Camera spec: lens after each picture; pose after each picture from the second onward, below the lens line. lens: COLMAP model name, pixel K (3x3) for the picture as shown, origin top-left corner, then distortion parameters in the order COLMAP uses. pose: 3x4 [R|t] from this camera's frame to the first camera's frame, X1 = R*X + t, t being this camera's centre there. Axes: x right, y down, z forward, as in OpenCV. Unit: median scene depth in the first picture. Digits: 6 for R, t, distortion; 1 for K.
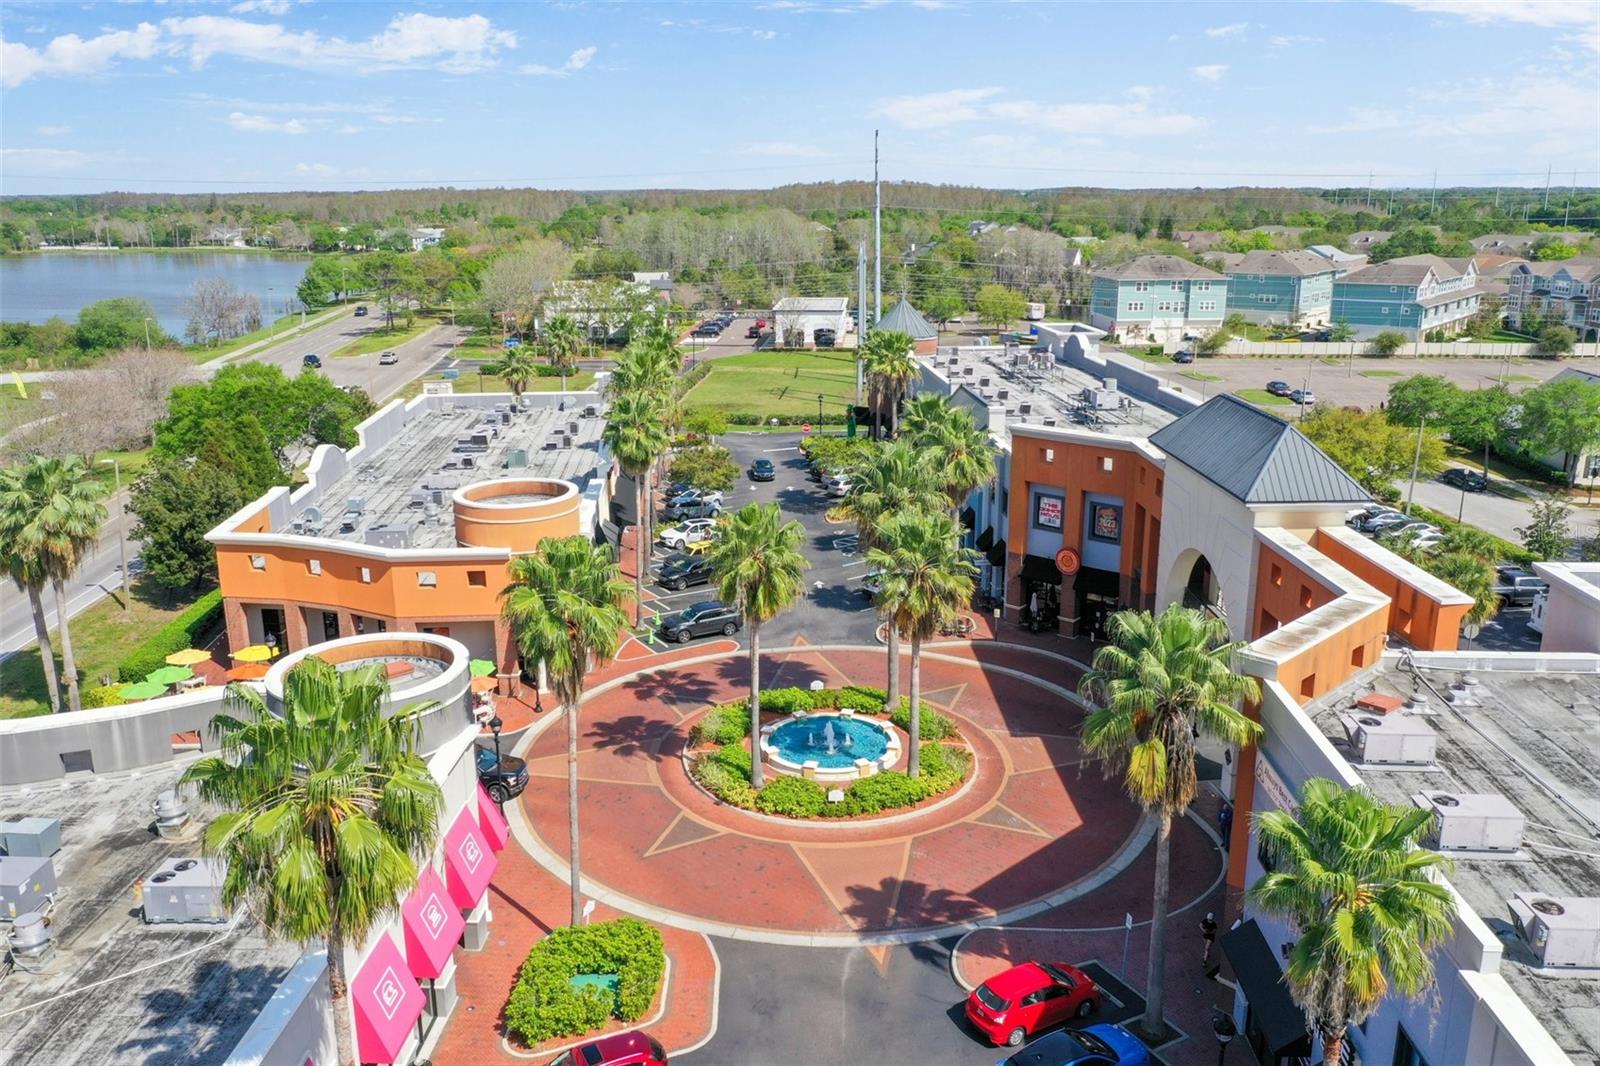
lens RADIAL K [[1308.0, 0, 800.0], [0, 1308.0, 533.0], [0, 0, 1]] dist [0.002138, 0.003409]
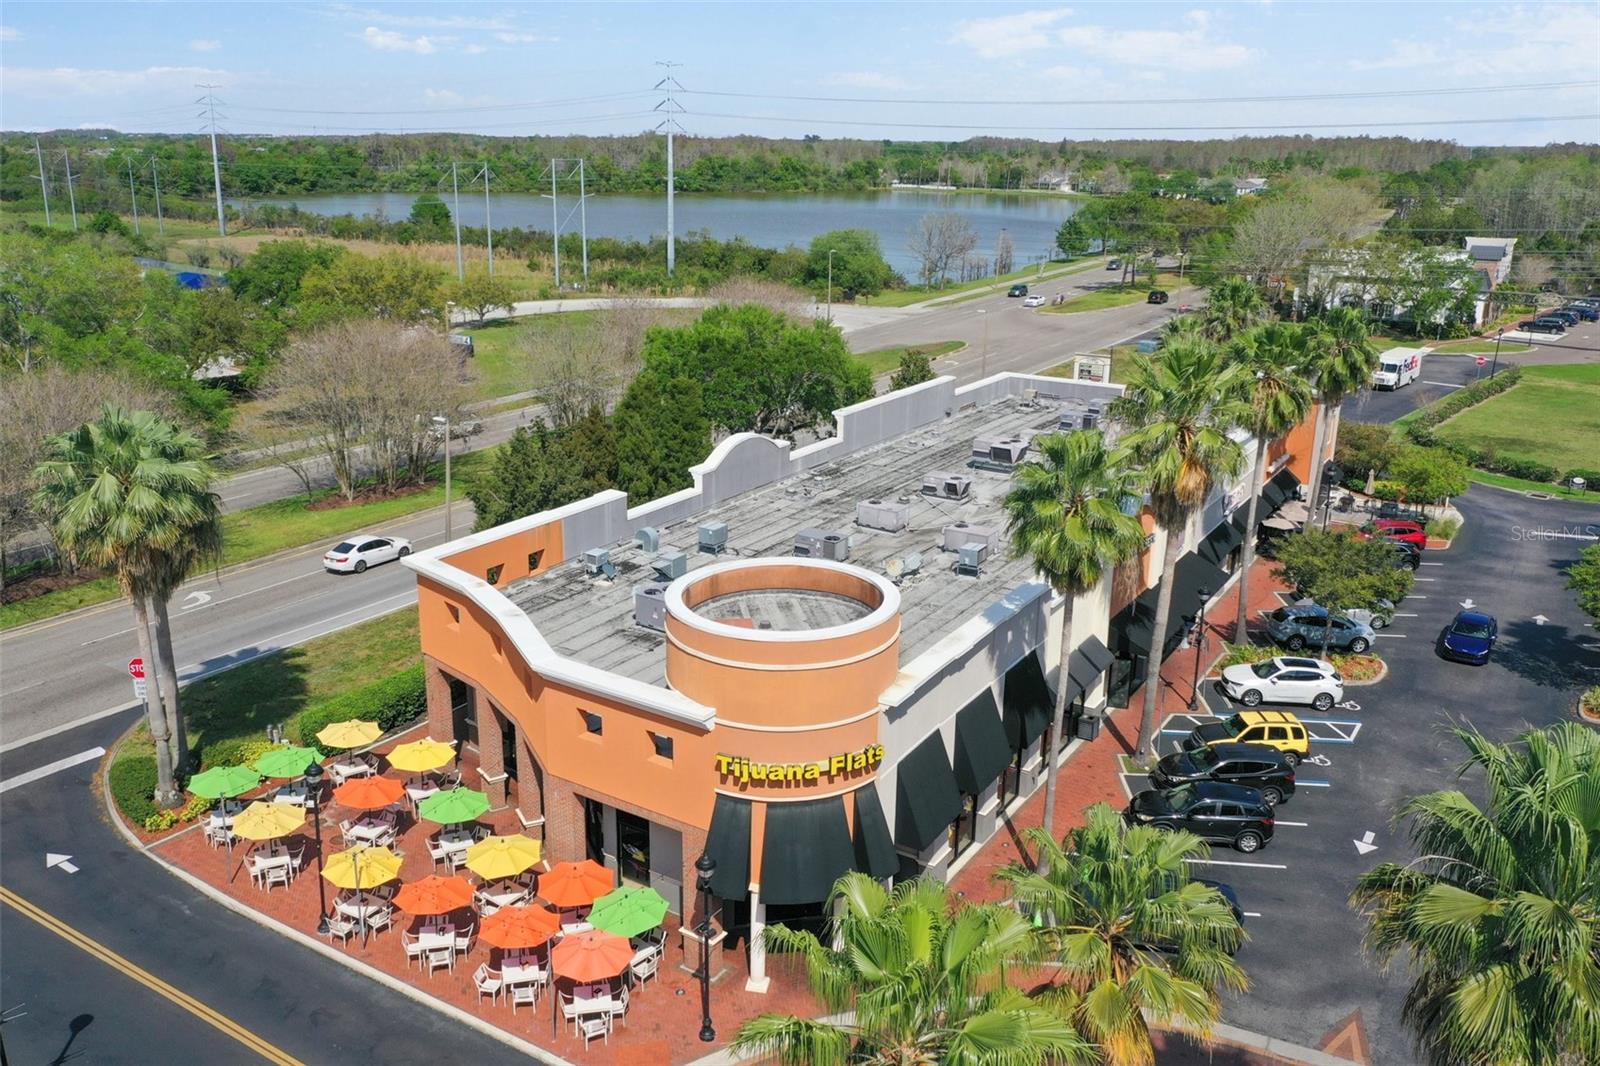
lens RADIAL K [[1308.0, 0, 800.0], [0, 1308.0, 533.0], [0, 0, 1]] dist [0.002138, 0.003409]
pose [[0.802085, 0.187735, -0.566935, 0.027762], [-0.170844, 0.981762, 0.083396, -0.035744], [0.572252, 0.029967, 0.819530, 0.207062]]
